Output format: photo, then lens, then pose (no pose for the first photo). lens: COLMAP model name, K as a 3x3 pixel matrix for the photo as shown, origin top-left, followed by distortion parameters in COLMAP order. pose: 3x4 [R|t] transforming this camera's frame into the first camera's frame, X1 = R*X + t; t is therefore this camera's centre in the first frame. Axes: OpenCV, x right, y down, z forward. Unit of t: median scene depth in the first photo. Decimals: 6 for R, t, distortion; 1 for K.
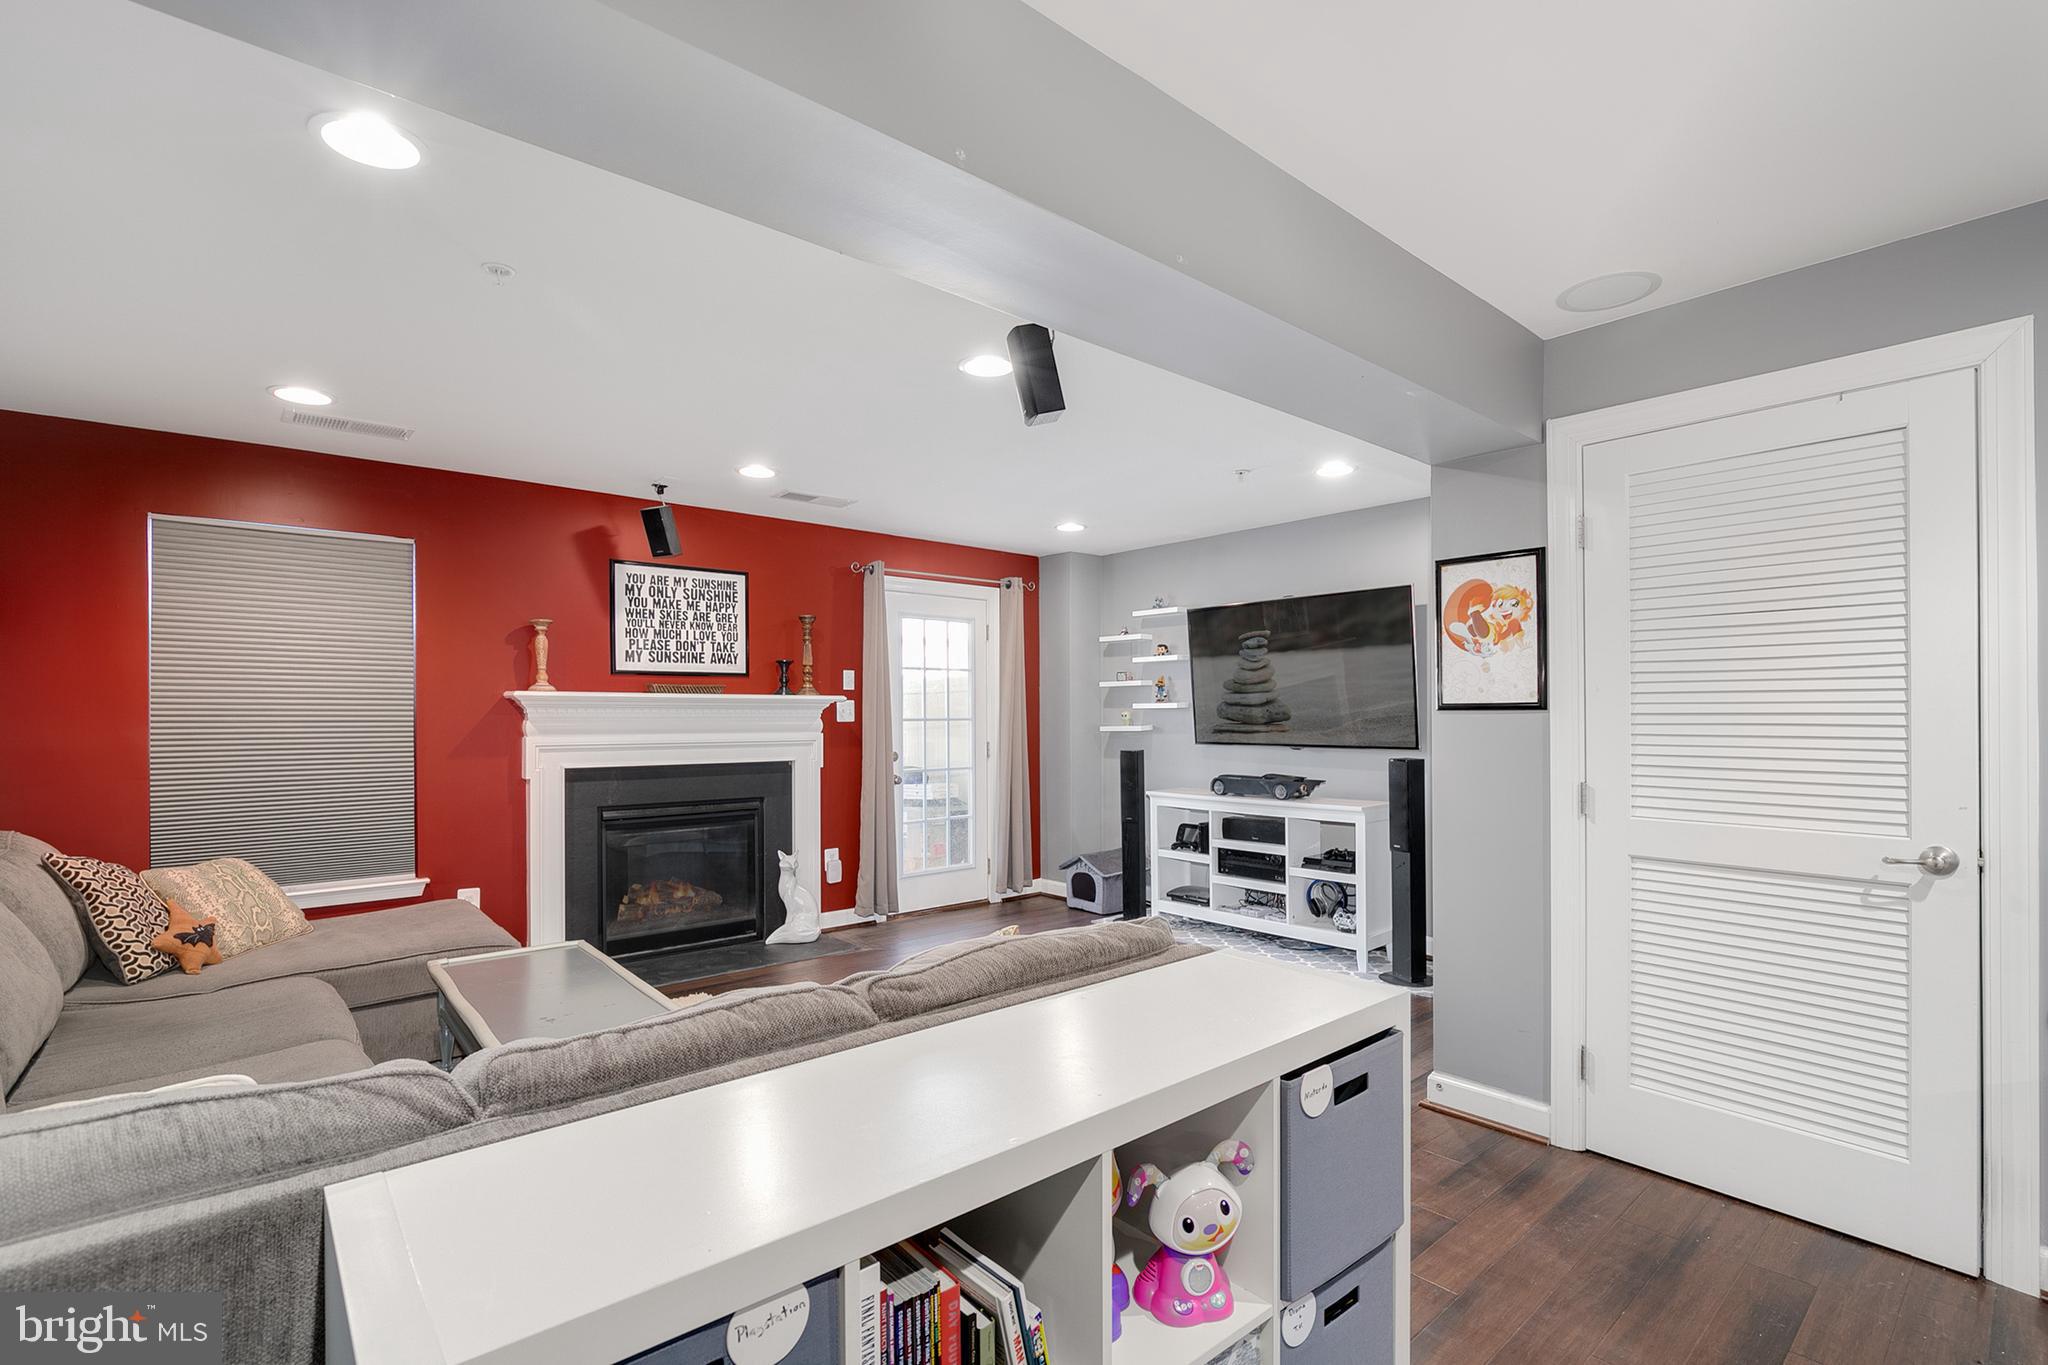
lens RADIAL K [[928.2, 0, 1029.2], [0, 928.2, 693.2], [0, 0, 1]] dist [-0.015955, 0.003707]
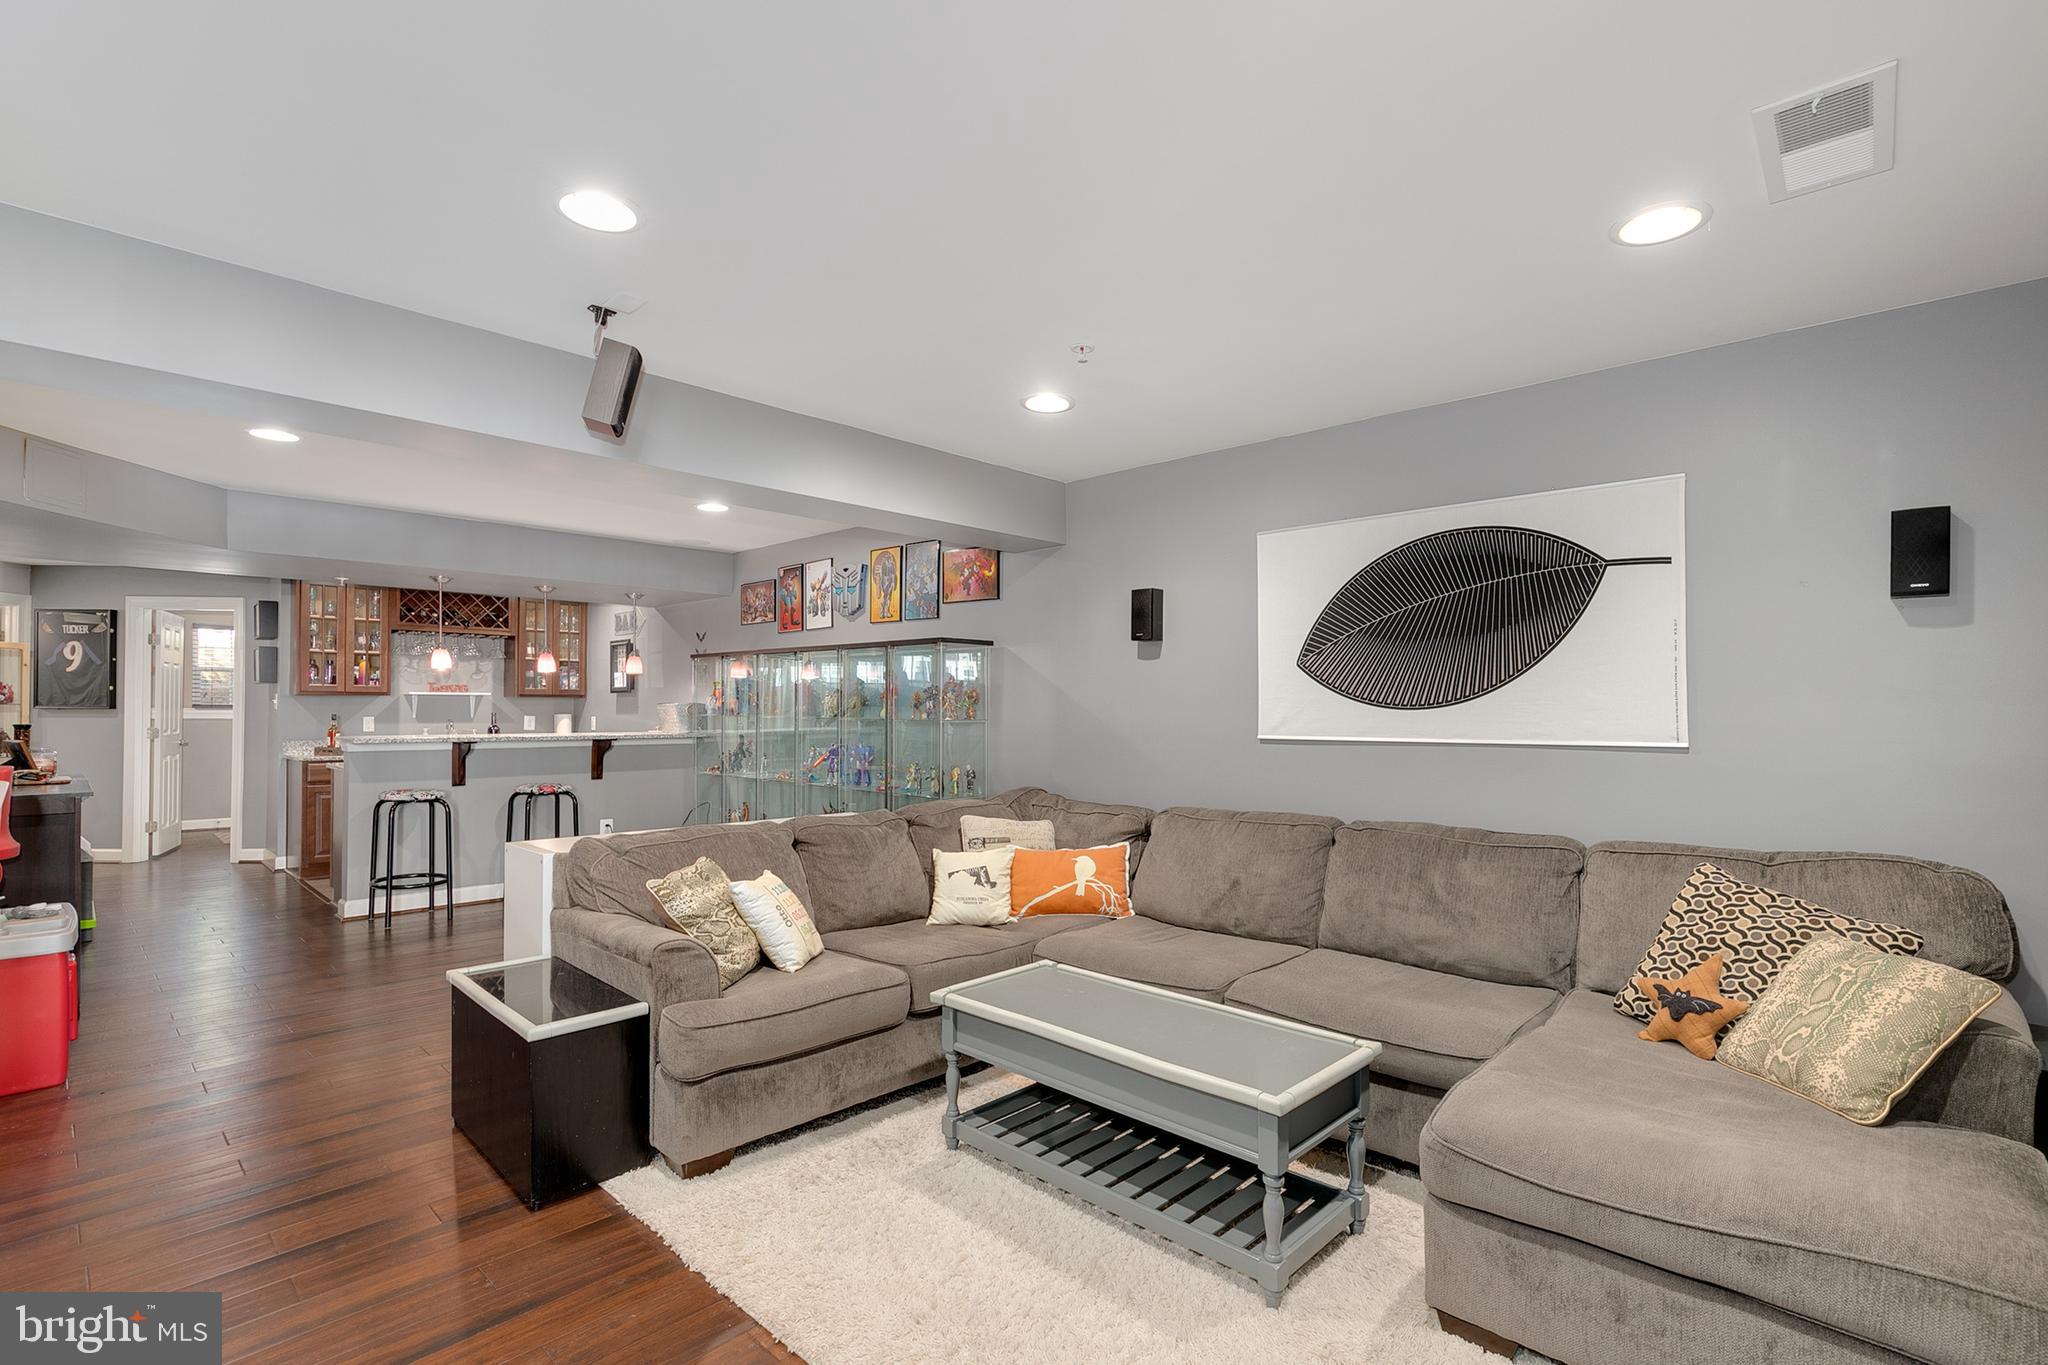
lens RADIAL K [[939.2, 0, 1040.8], [0, 939.2, 705.4], [0, 0, 1]] dist [-0.016308, -0.000064]
pose [[-0.995375, 0.001376, -0.096055, -0.182485], [0.003846, 0.999666, -0.025540, 0.021528], [0.095987, -0.025791, -0.995048, 1.035768]]
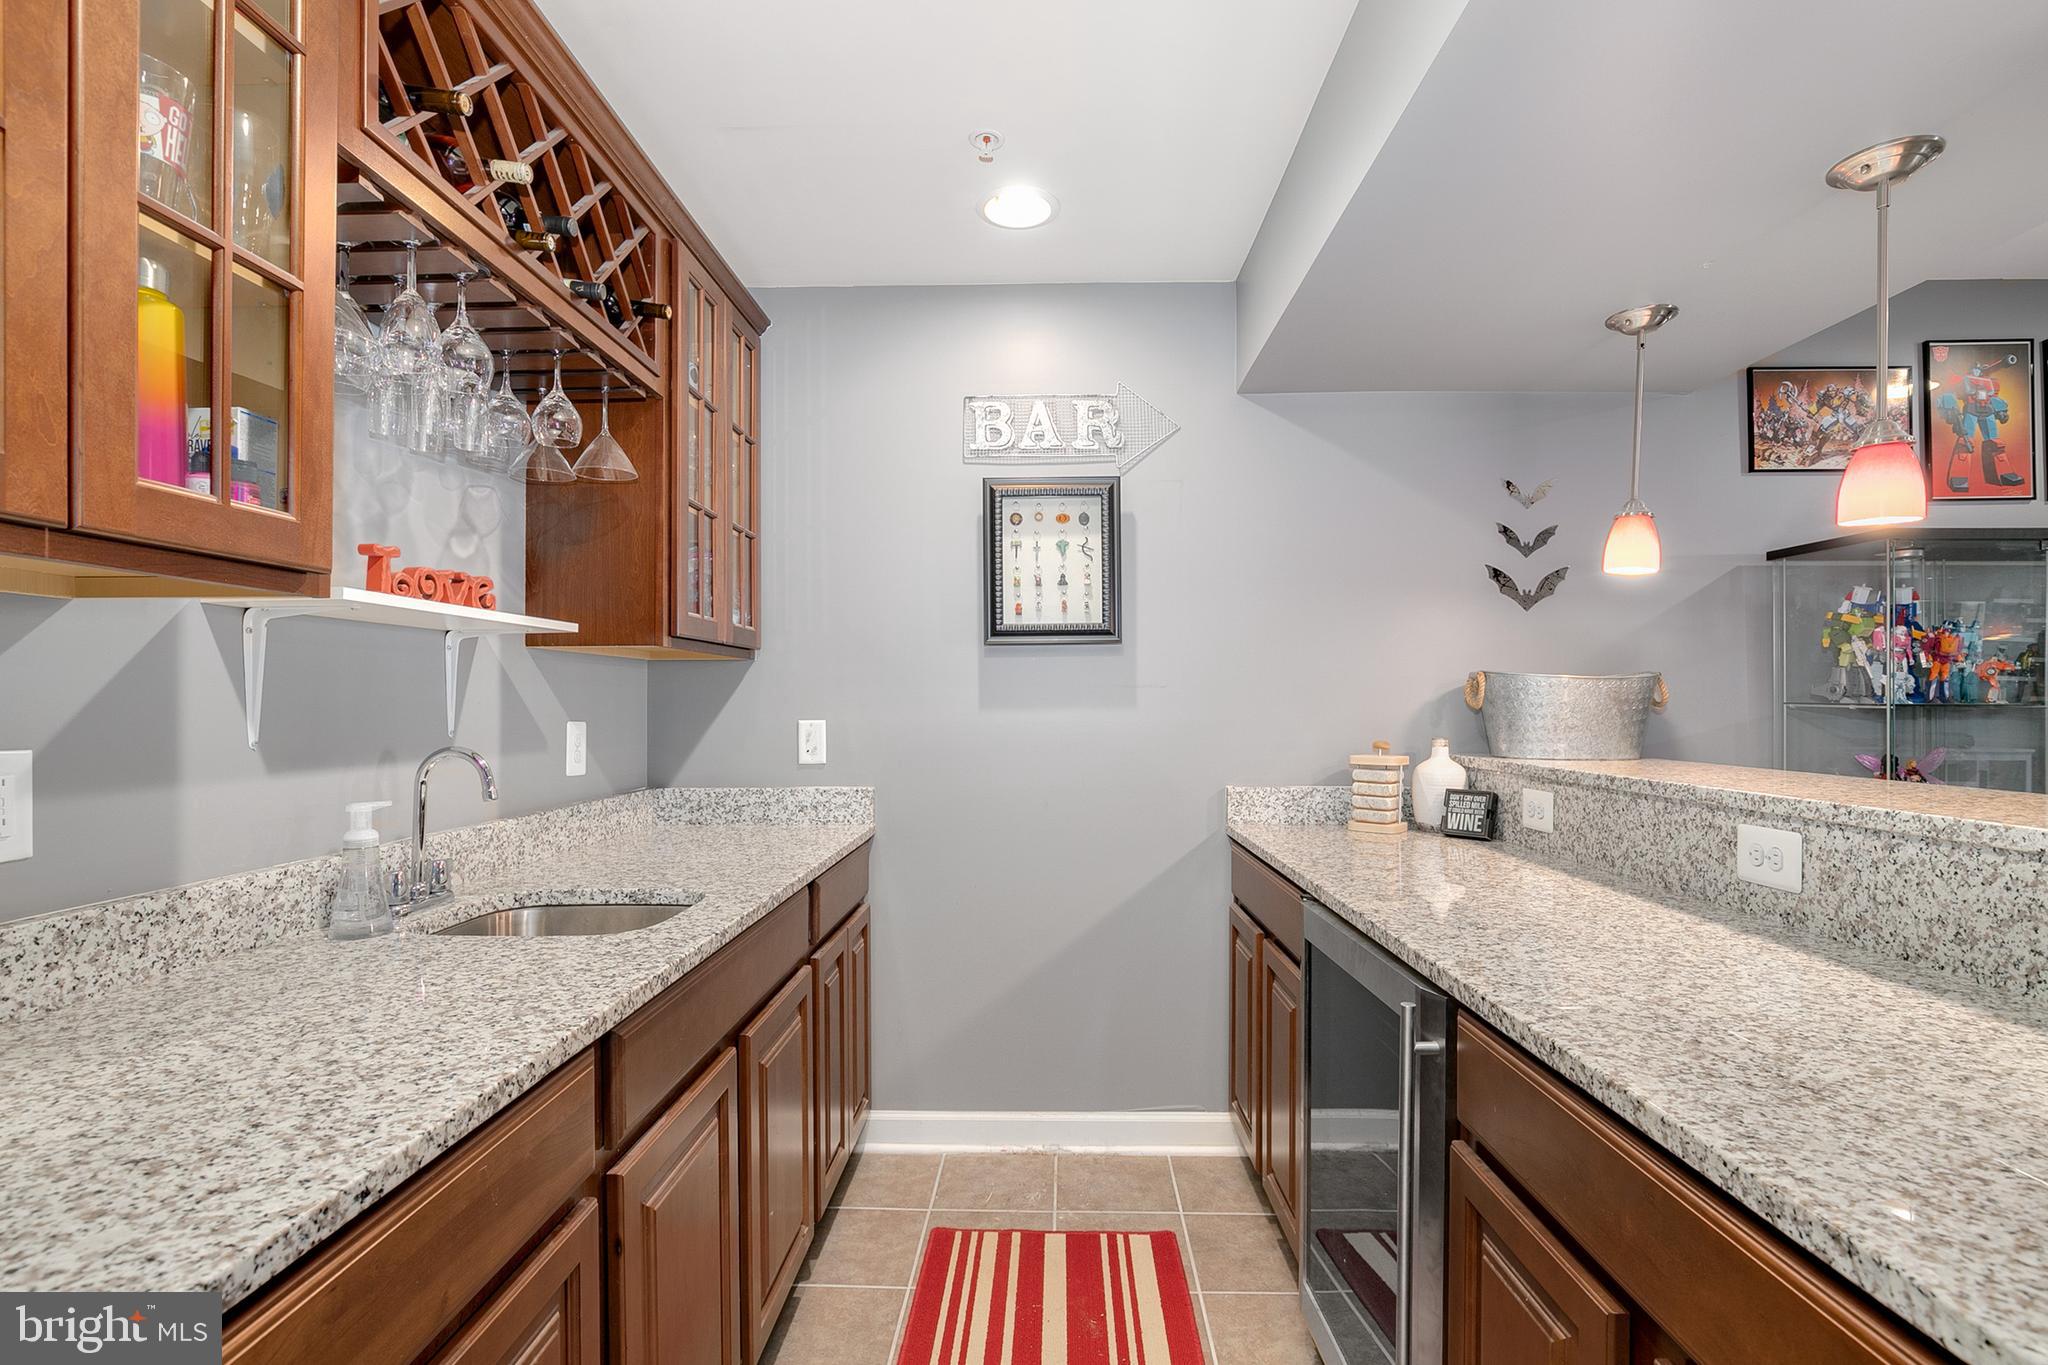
lens RADIAL K [[928.2, 0, 1029.2], [0, 928.2, 693.2], [0, 0, 1]] dist [-0.015955, 0.003707]
pose [[-0.670993, 0.004234, -0.741452, 0.770953], [0.024758, 0.999554, -0.016697, -0.009188], [0.741050, -0.029560, -0.670798, -0.315721]]
